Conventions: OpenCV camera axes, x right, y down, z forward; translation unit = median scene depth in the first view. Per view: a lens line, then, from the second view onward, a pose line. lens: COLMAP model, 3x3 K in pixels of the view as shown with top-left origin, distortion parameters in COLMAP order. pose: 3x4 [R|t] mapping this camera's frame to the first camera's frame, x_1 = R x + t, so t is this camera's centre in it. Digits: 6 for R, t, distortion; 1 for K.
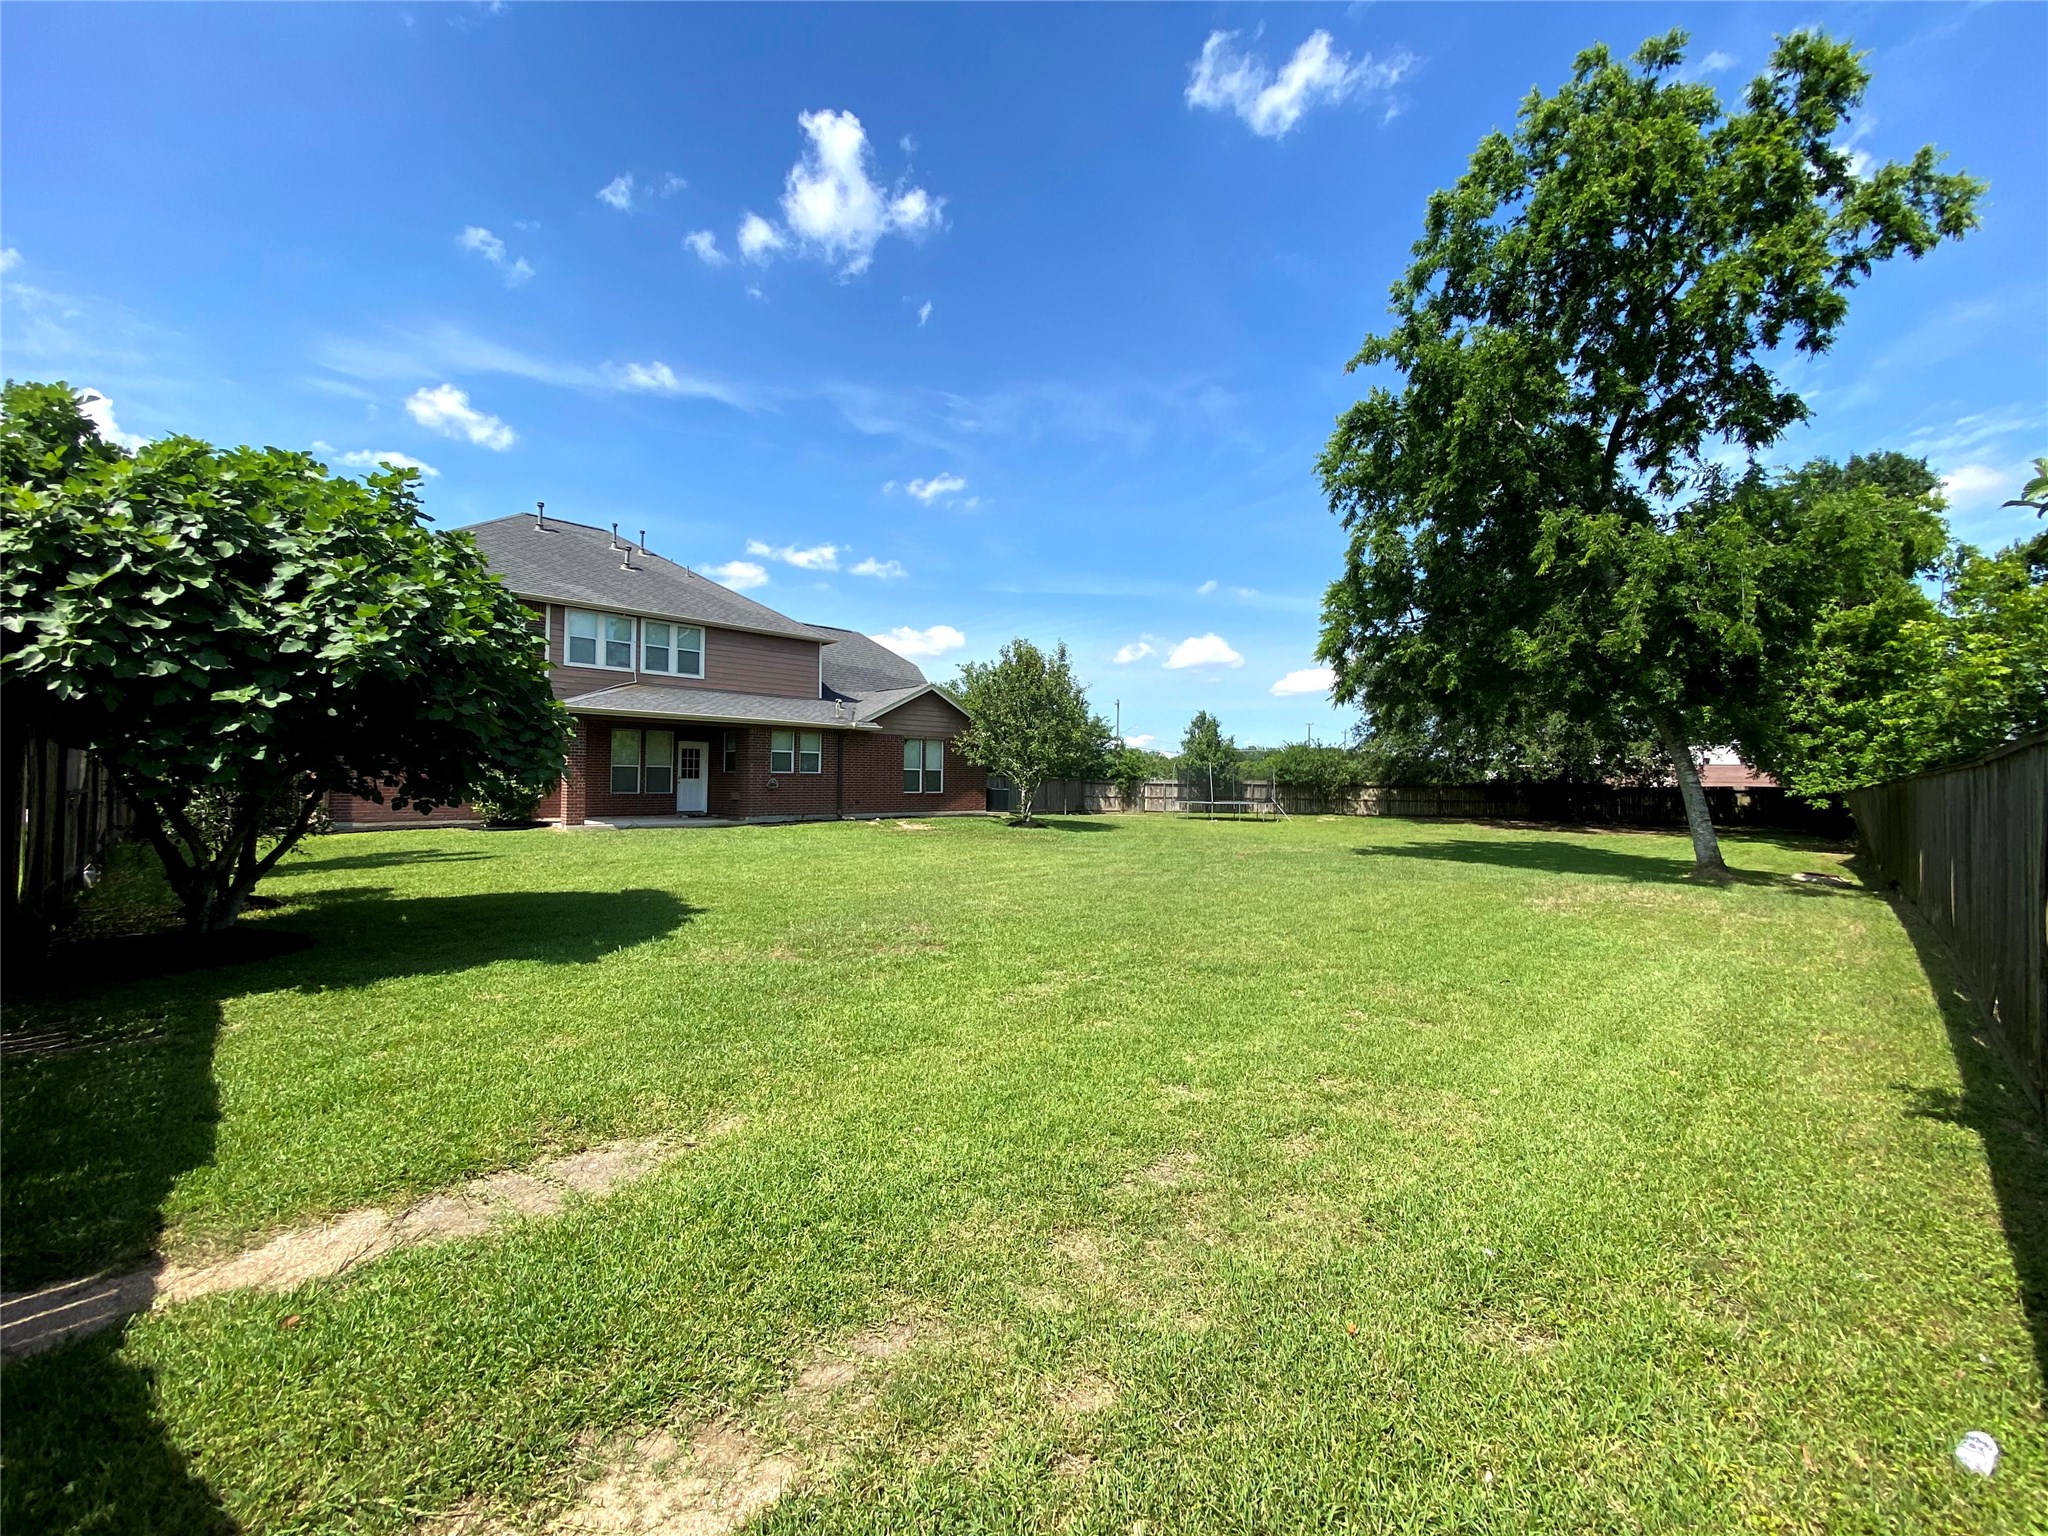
lens RADIAL K [[838.5, 0, 1024.0], [0, 838.5, 768.0], [0, 0, 1]] dist [0.001315, -0.000026]
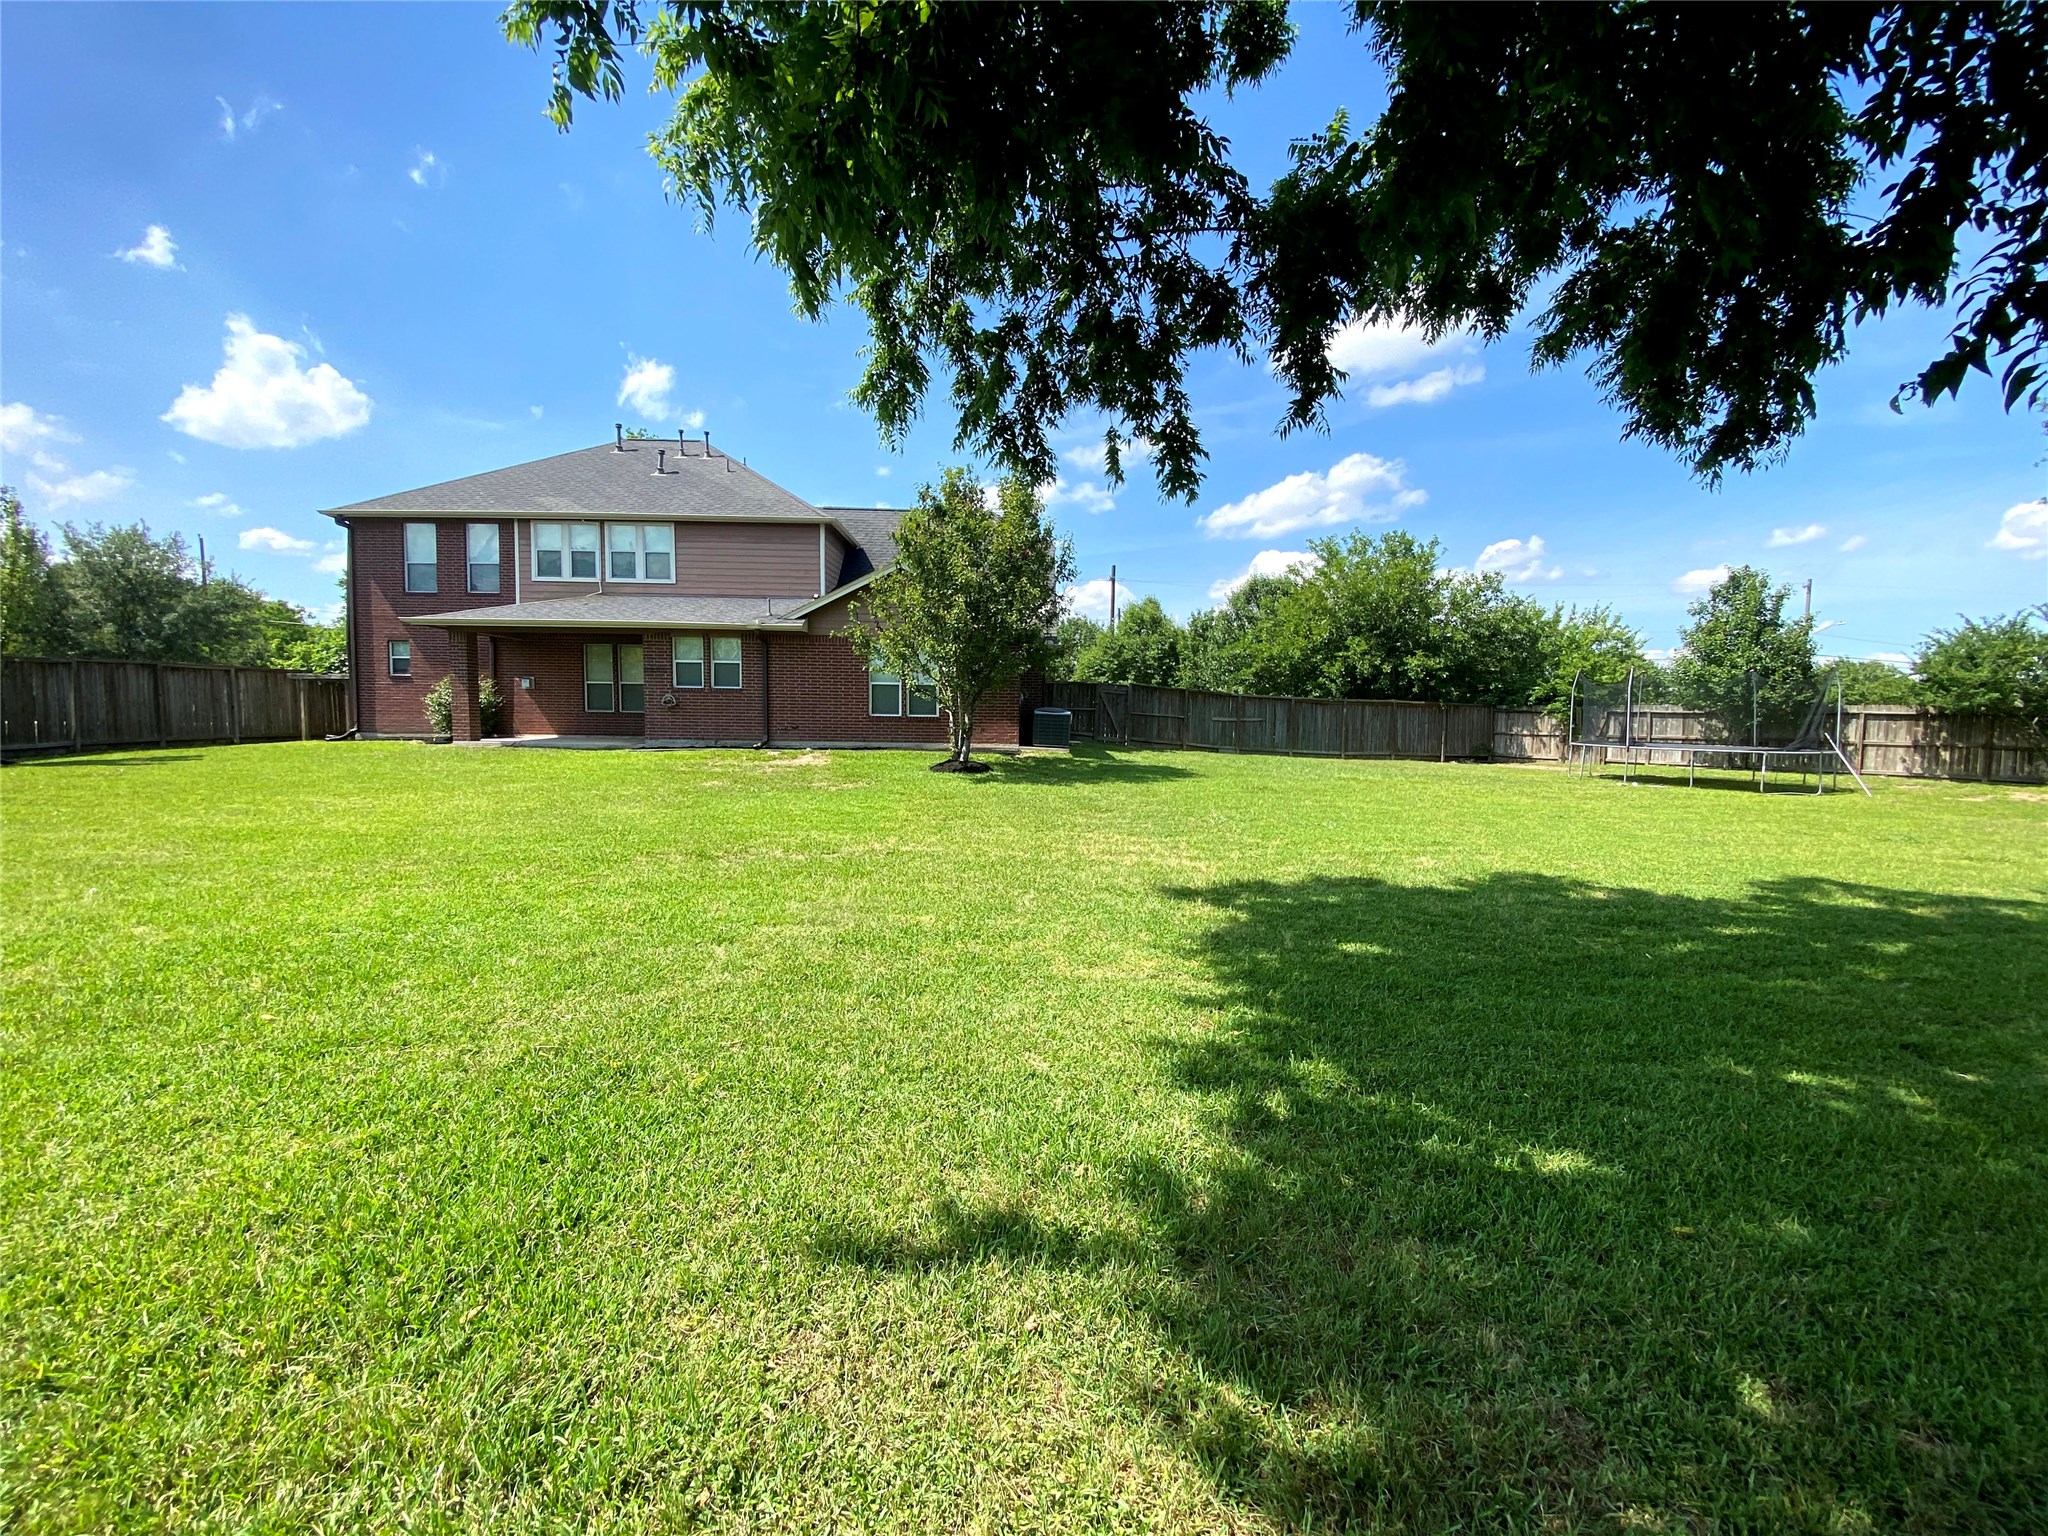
lens RADIAL K [[818.4, 0, 1024.0], [0, 818.4, 768.0], [0, 0, 1]] dist [-0.000512, -0.000075]
pose [[0.706737, 0.049378, -0.705751, 0.469536], [0.004667, 0.997214, 0.074443, 0.024473], [0.707461, -0.055905, 0.704538, 0.610281]]
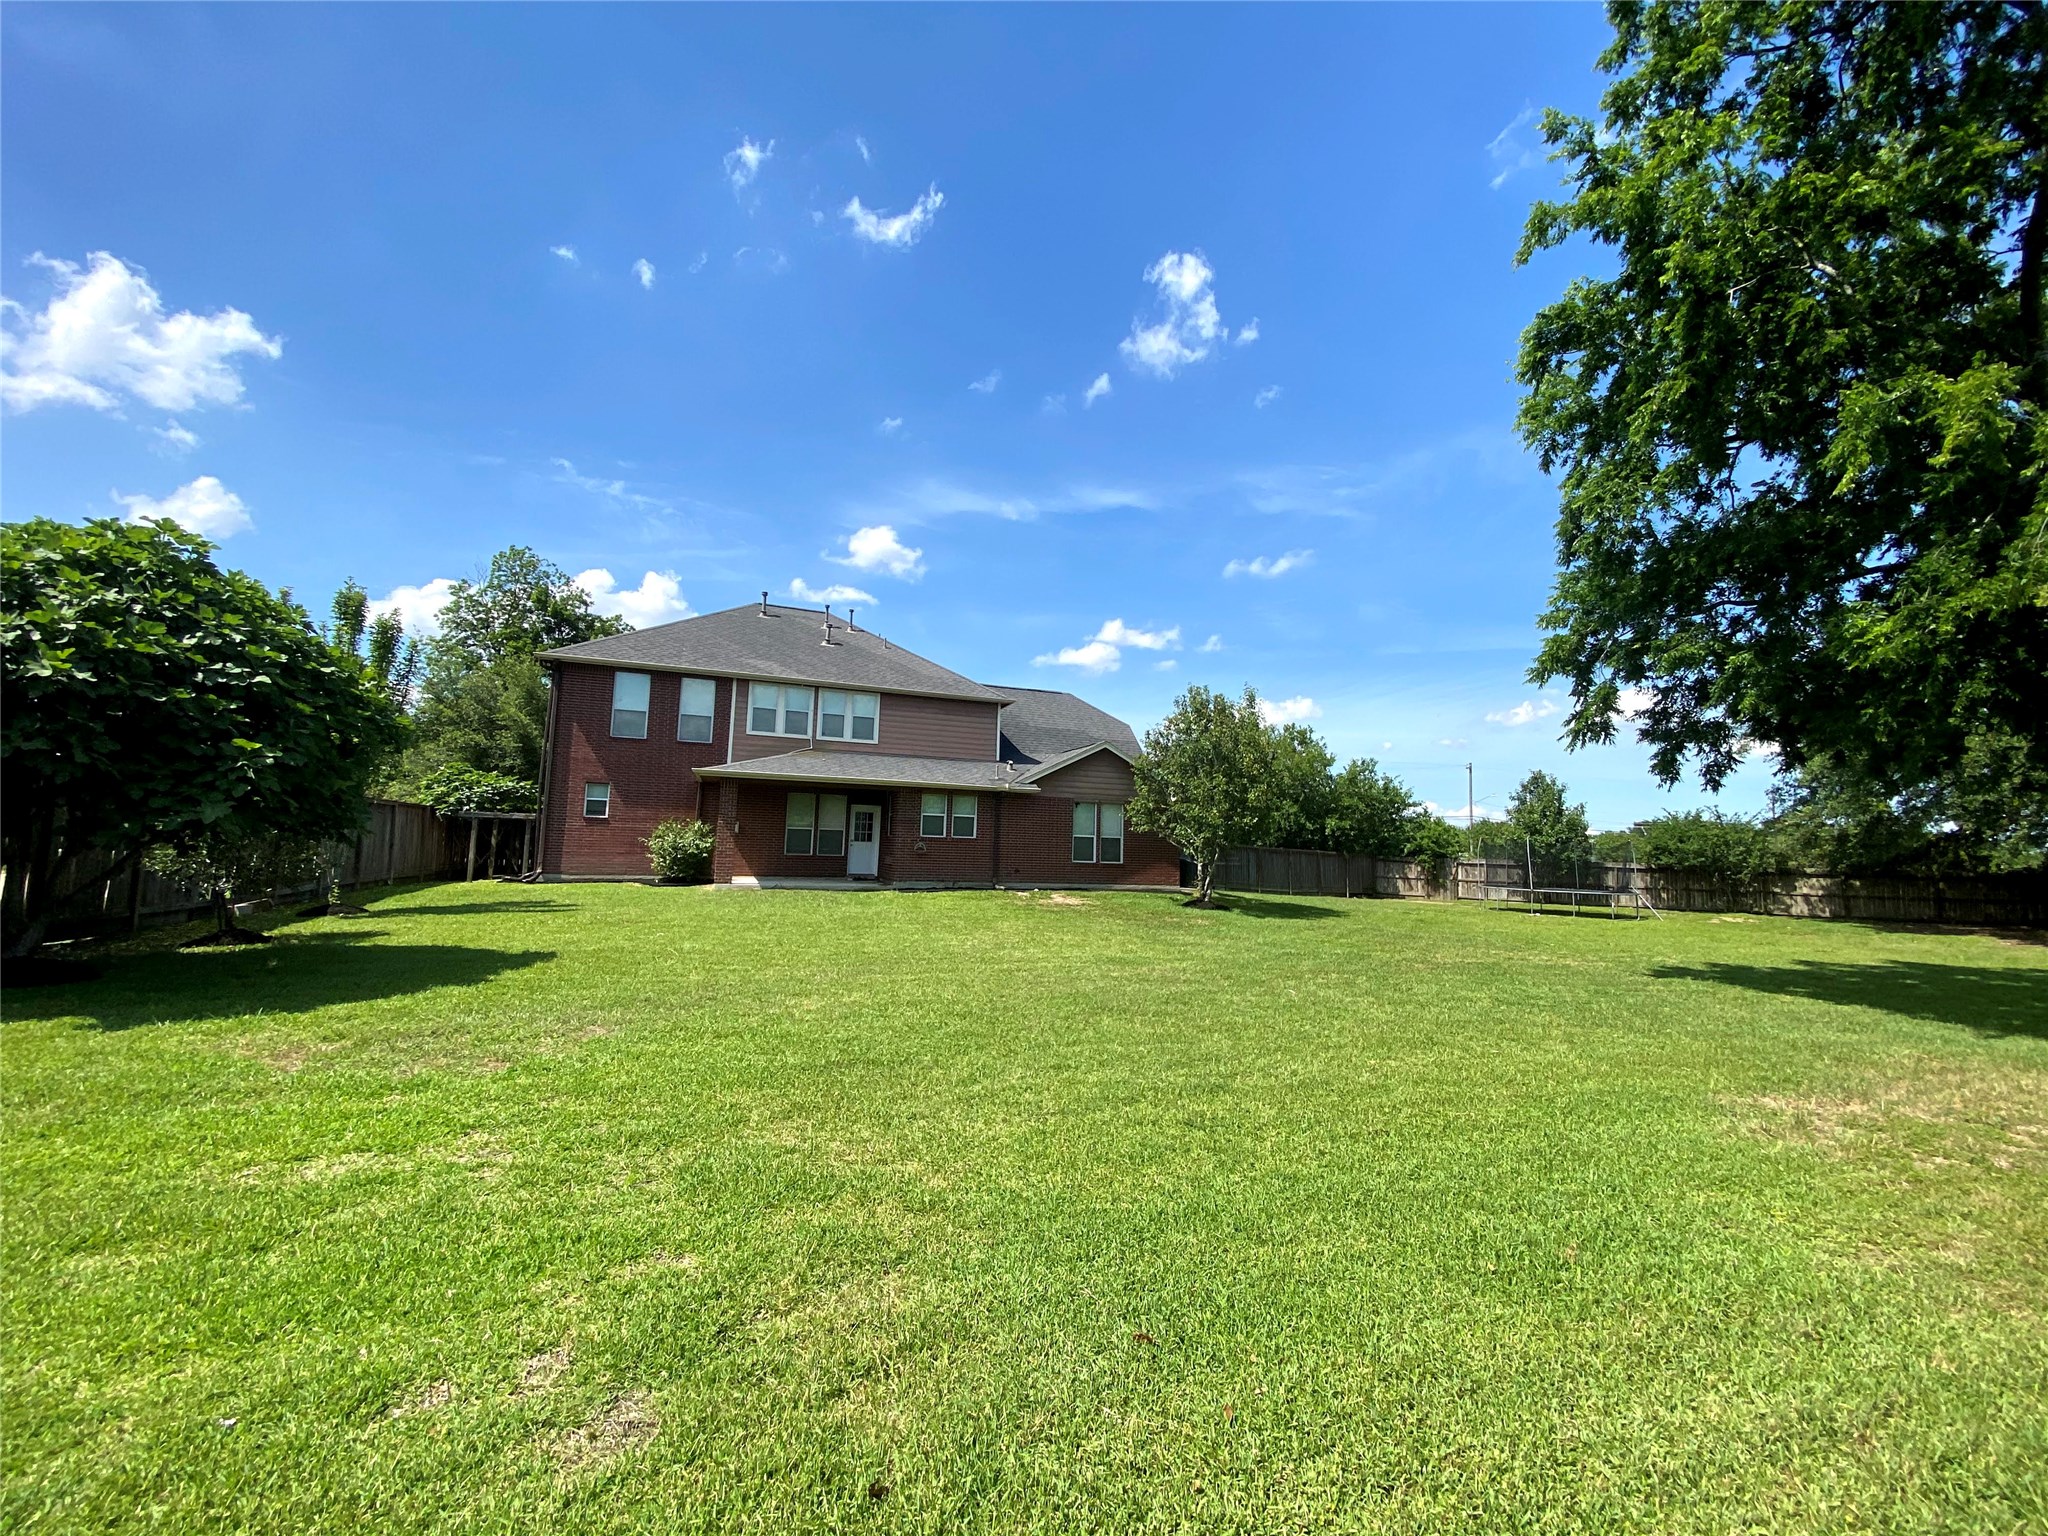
lens RADIAL K [[832.7, 0, 1015.9], [0, 832.7, 746.1], [0, 0, 1]] dist [0.047612, -0.038537]
pose [[0.908246, -0.032001, -0.417211, 0.183747], [-0.015590, 0.993791, -0.110164, 0.005460], [0.418146, 0.106561, 0.902108, 0.148317]]
